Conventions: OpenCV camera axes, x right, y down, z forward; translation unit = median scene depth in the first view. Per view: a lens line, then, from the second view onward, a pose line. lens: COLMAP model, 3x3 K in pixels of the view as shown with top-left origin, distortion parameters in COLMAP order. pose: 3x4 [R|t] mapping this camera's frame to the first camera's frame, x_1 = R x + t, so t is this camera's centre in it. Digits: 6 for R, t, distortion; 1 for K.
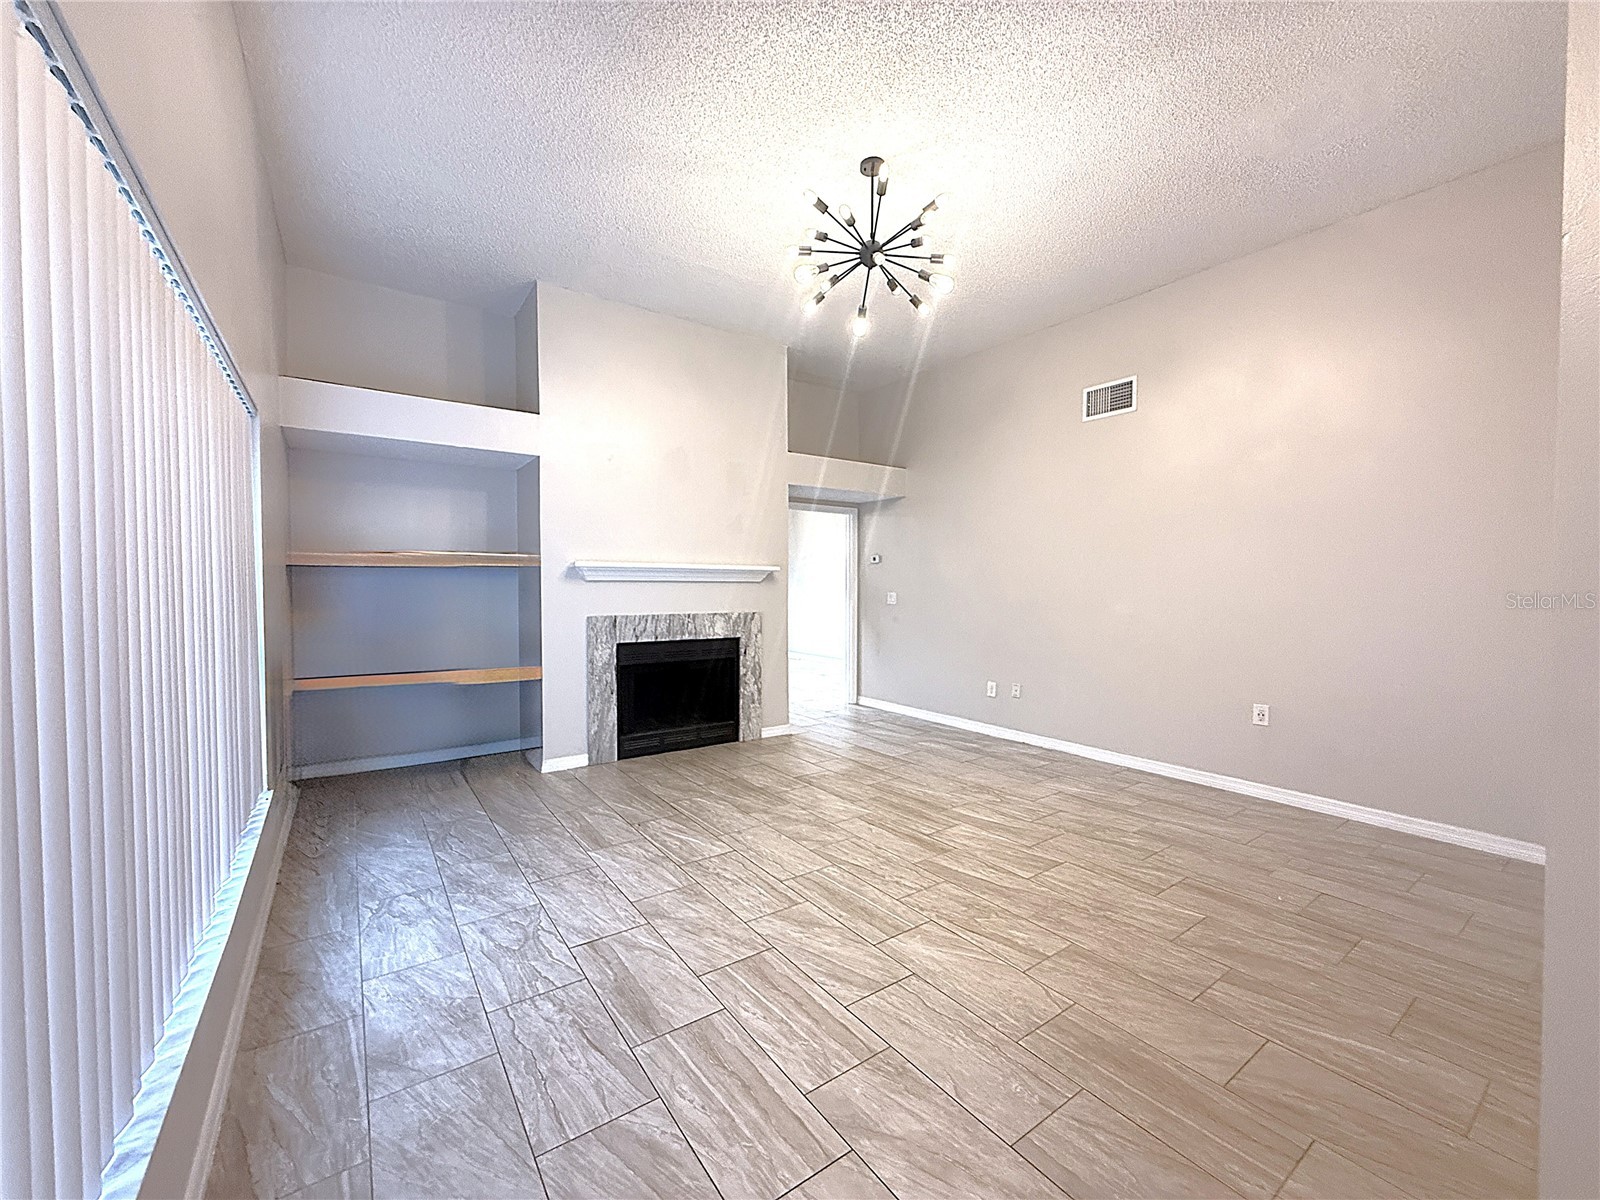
lens RADIAL K [[639.6, 0, 796.8], [0, 639.6, 602.0], [0, 0, 1]] dist [0.001422, 0.000236]
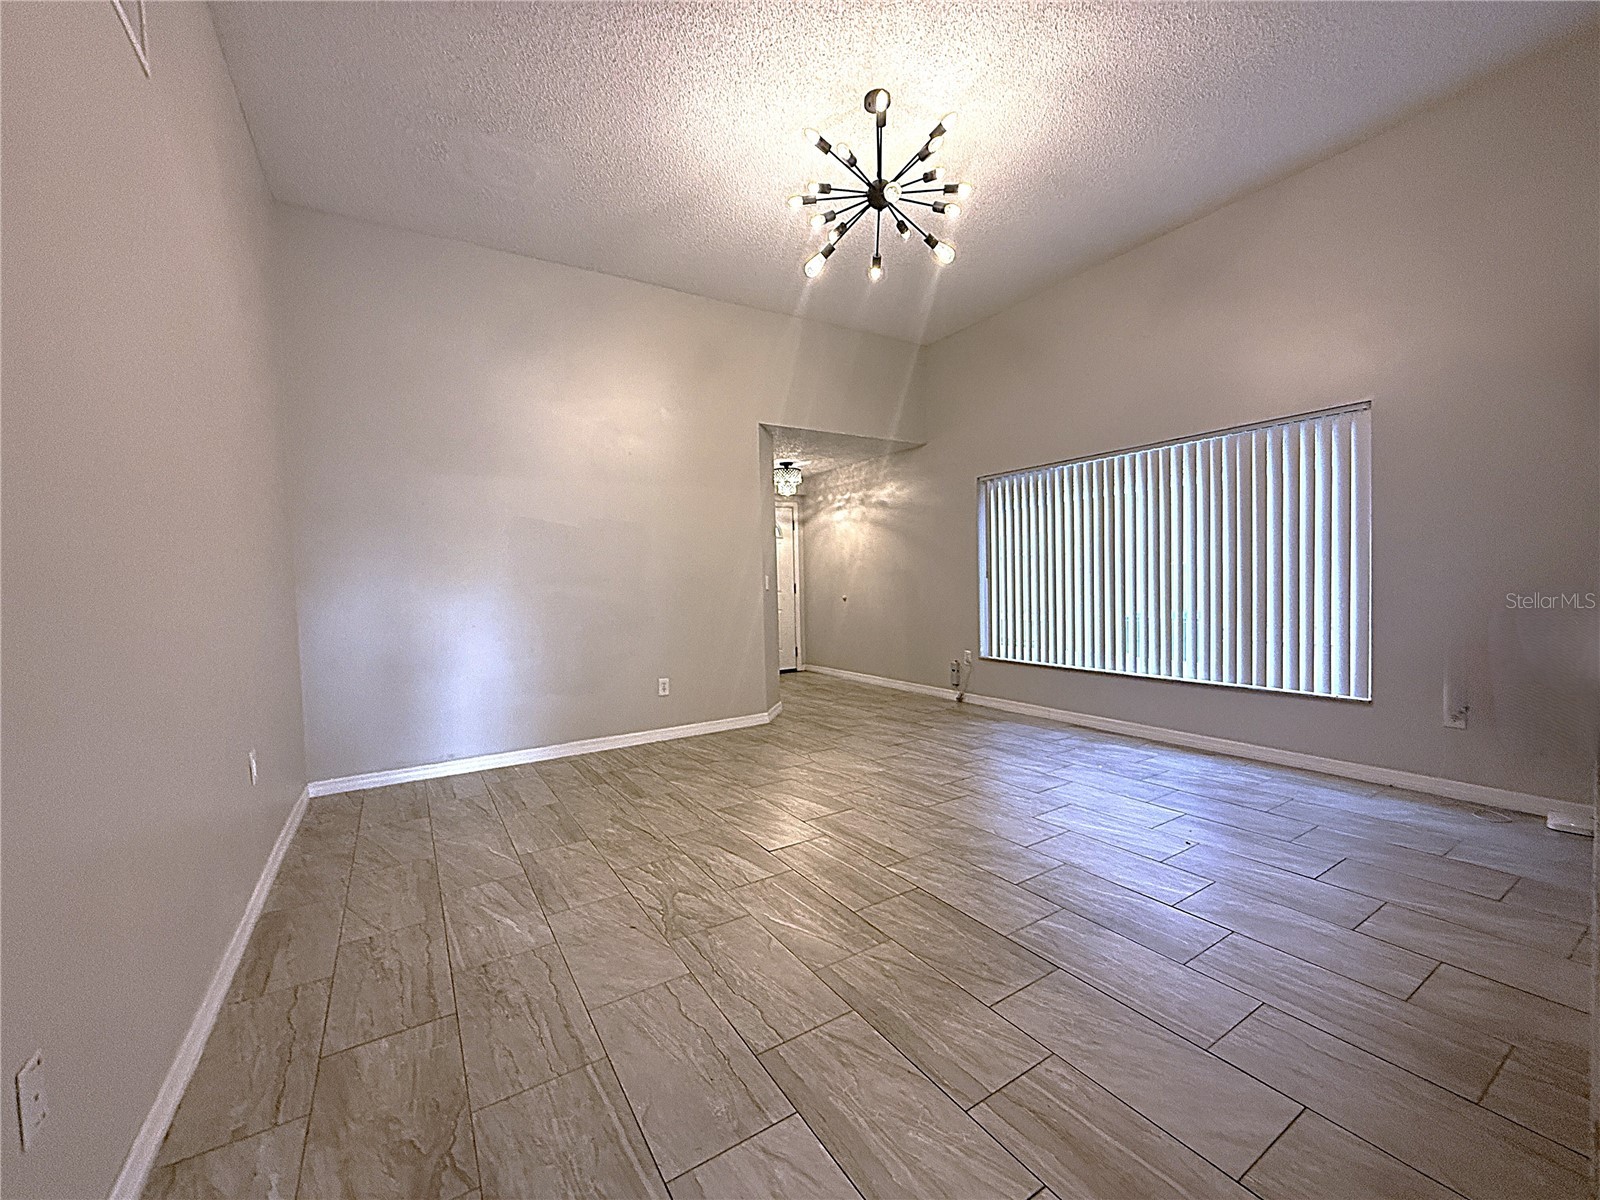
lens RADIAL K [[639.6, 0, 796.8], [0, 639.6, 602.0], [0, 0, 1]] dist [0.001422, 0.000236]
pose [[-0.997988, 0.023762, 0.058784, 0.151136], [0.027564, 0.997522, 0.064733, -0.009498], [-0.057100, 0.066223, -0.996170, 1.514594]]
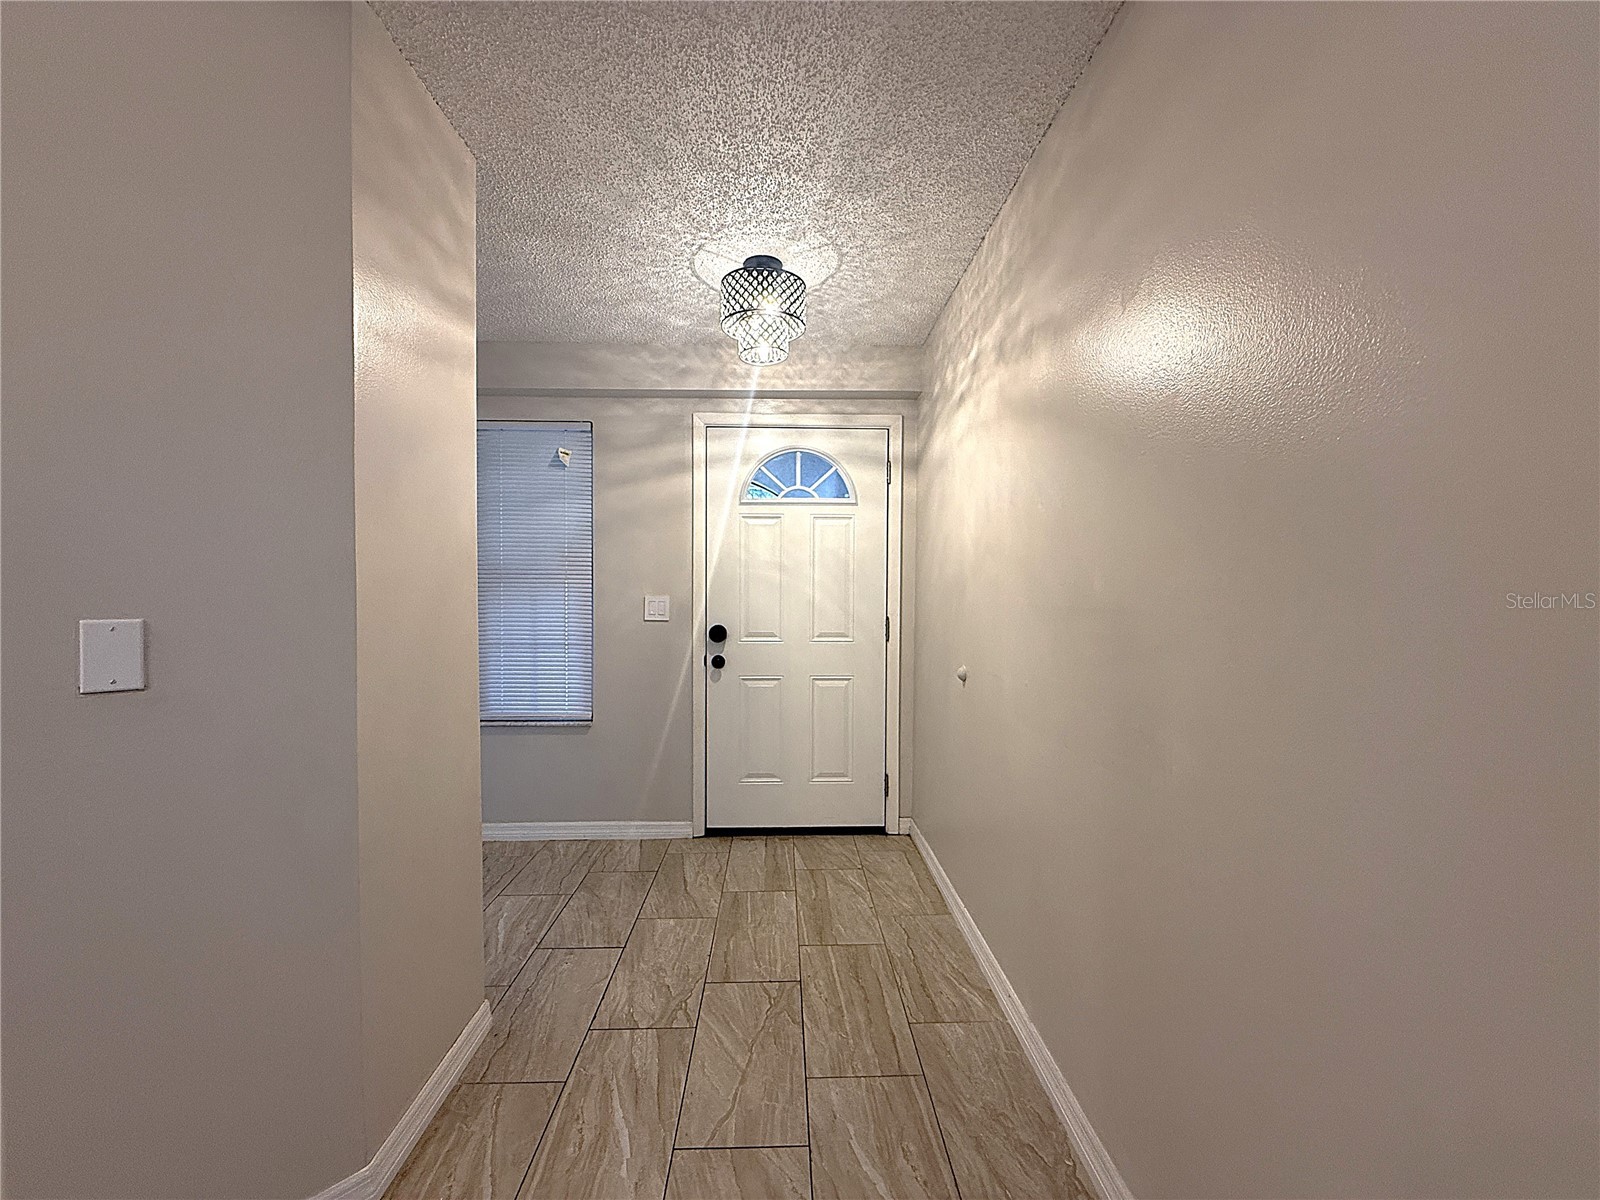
lens RADIAL K [[639.6, 0, 796.8], [0, 639.6, 602.0], [0, 0, 1]] dist [0.001422, 0.000236]
pose [[-0.831472, -0.015724, 0.555344, -0.075321], [0.011256, 0.998917, 0.045135, 0.005234], [-0.555452, 0.043779, -0.830395, 0.279409]]
